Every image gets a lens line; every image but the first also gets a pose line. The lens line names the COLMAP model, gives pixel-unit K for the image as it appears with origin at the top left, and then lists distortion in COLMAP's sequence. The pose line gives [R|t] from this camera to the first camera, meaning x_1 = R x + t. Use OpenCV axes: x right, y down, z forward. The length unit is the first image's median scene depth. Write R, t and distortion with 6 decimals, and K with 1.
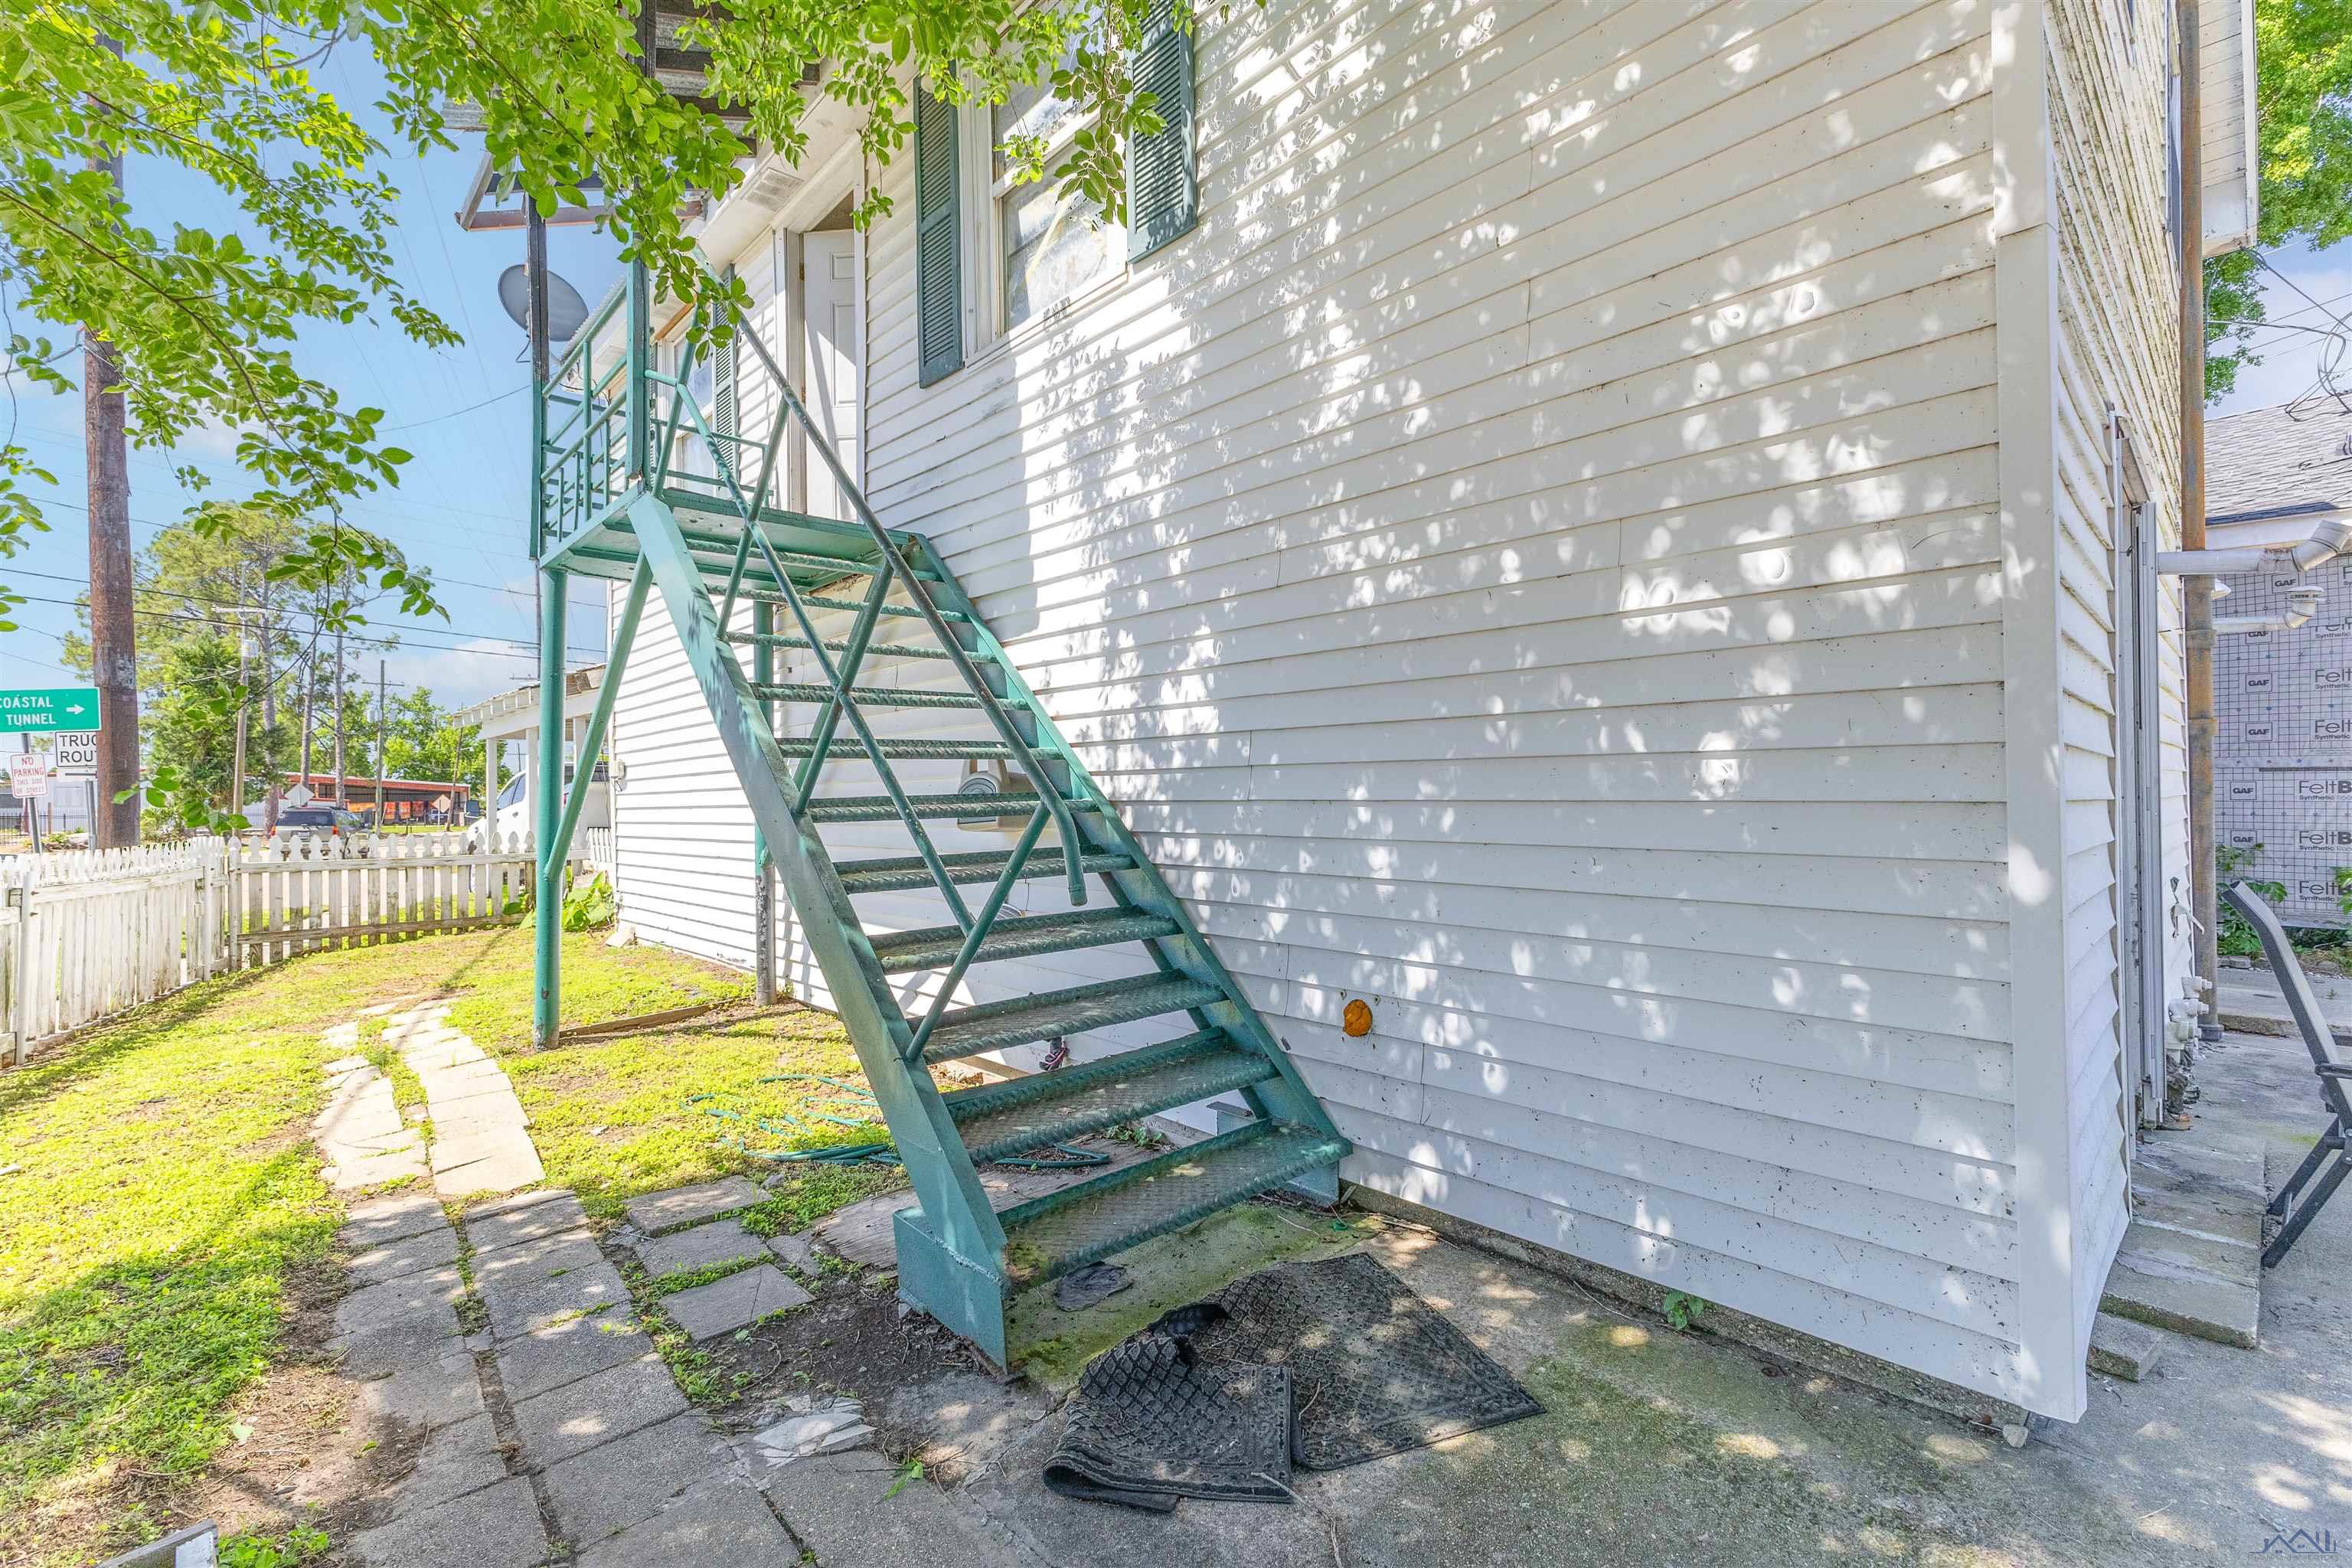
lens RADIAL K [[1029.6, 0, 1182.8], [0, 1029.6, 788.1], [0, 0, 1]] dist [-0.001047, -0.000018]
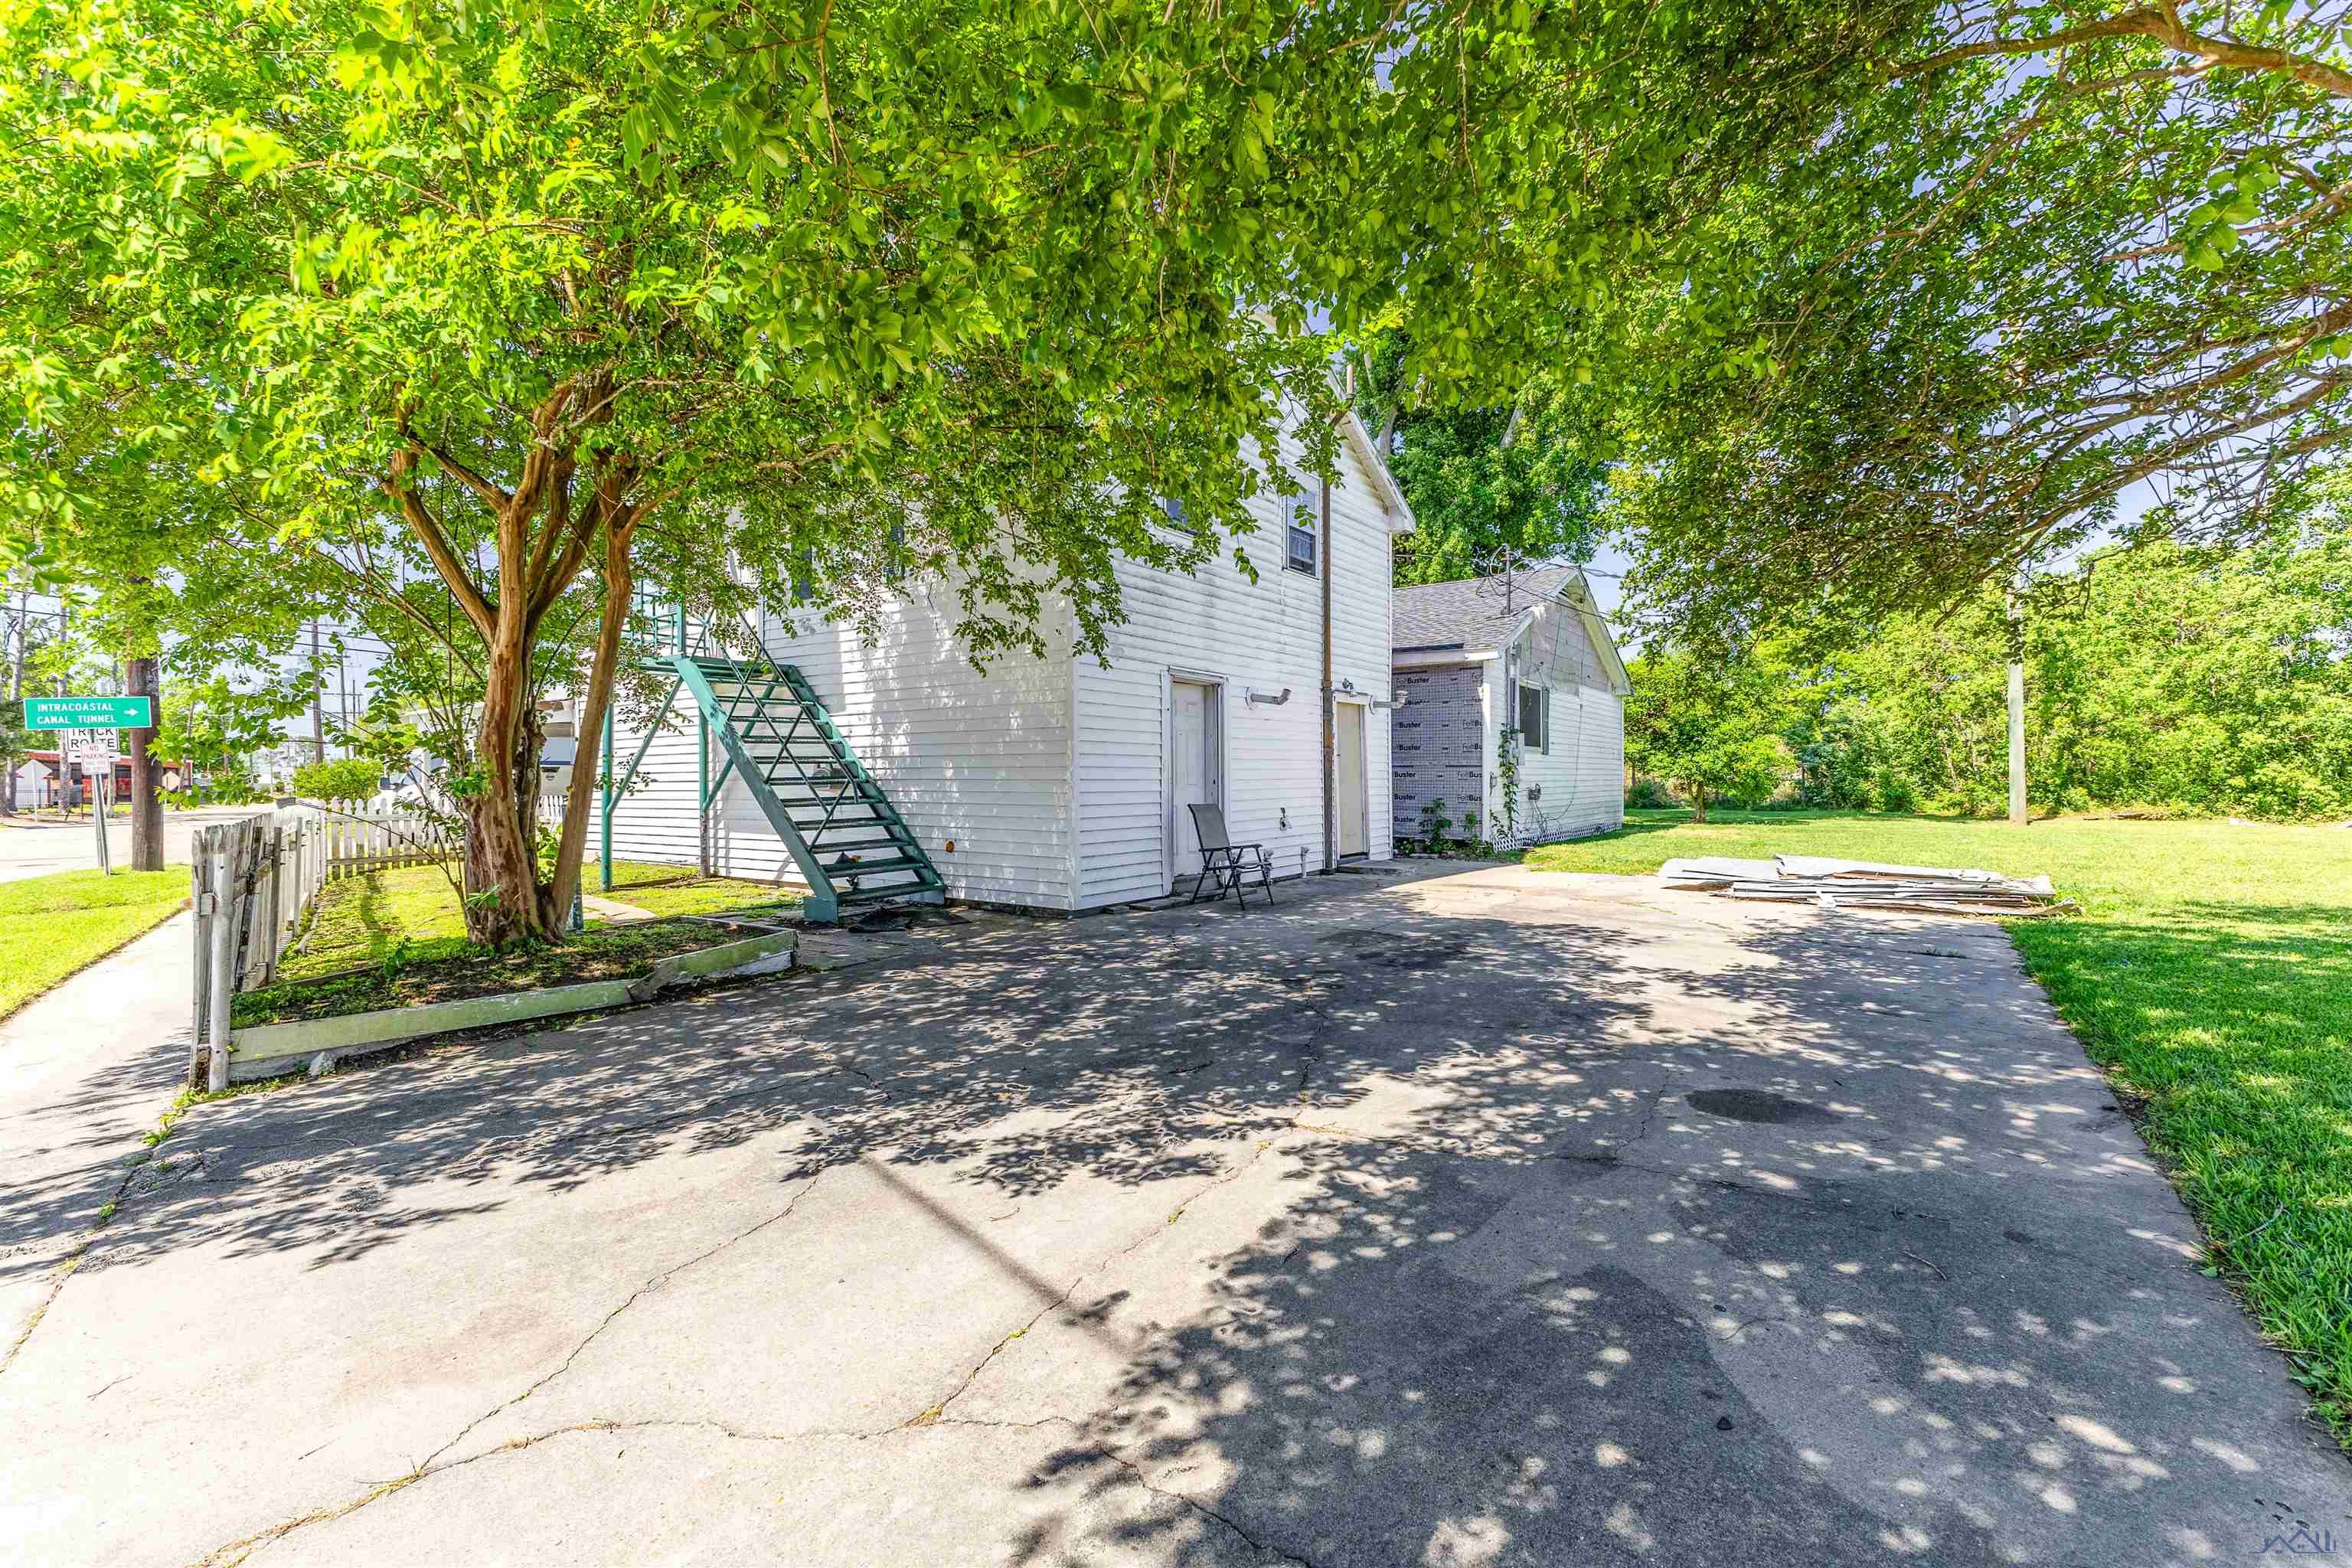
lens RADIAL K [[1029.6, 0, 1162.2], [0, 1029.6, 788.3], [0, 0, 1]] dist [-0.001047, -0.000018]
pose [[0.985010, 0.001523, 0.172491, 0.213239], [-0.005065, 0.999785, 0.020097, -0.021027], [-0.172424, -0.020670, 0.984806, -1.820575]]
